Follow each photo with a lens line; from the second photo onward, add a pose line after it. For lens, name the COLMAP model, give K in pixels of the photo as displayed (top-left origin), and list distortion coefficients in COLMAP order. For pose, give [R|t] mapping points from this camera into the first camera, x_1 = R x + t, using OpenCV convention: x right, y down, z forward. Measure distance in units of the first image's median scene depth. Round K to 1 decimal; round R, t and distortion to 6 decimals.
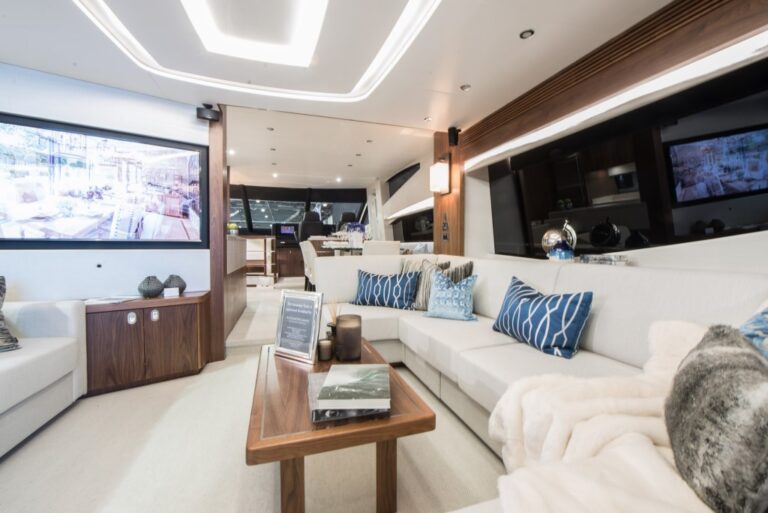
lens RADIAL K [[322.8, 0, 384.0], [0, 322.8, 256.5], [0, 0, 1]] dist [-0.031097, 0.000127]
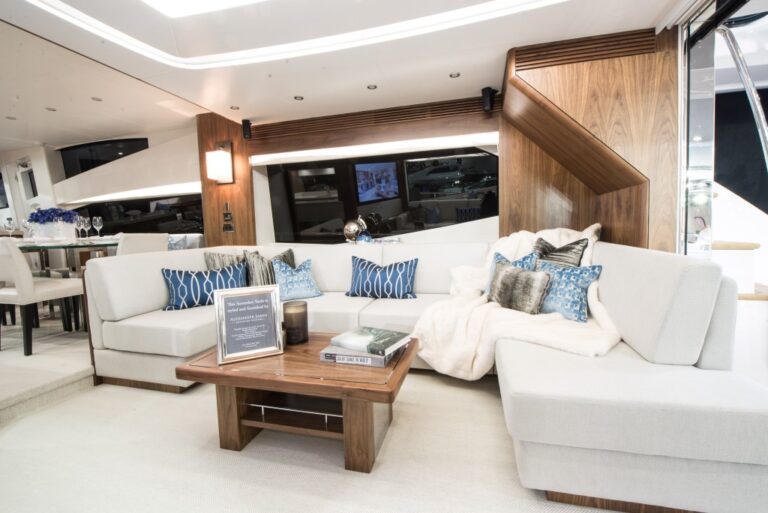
lens RADIAL K [[322.8, 0, 384.0], [0, 322.8, 256.5], [0, 0, 1]] dist [-0.031097, 0.000127]
pose [[0.547303, -0.081925, 0.832915, -0.557191], [0.055541, 0.996559, 0.061525, -0.011139], [-0.835090, 0.012588, 0.549970, 0.109162]]
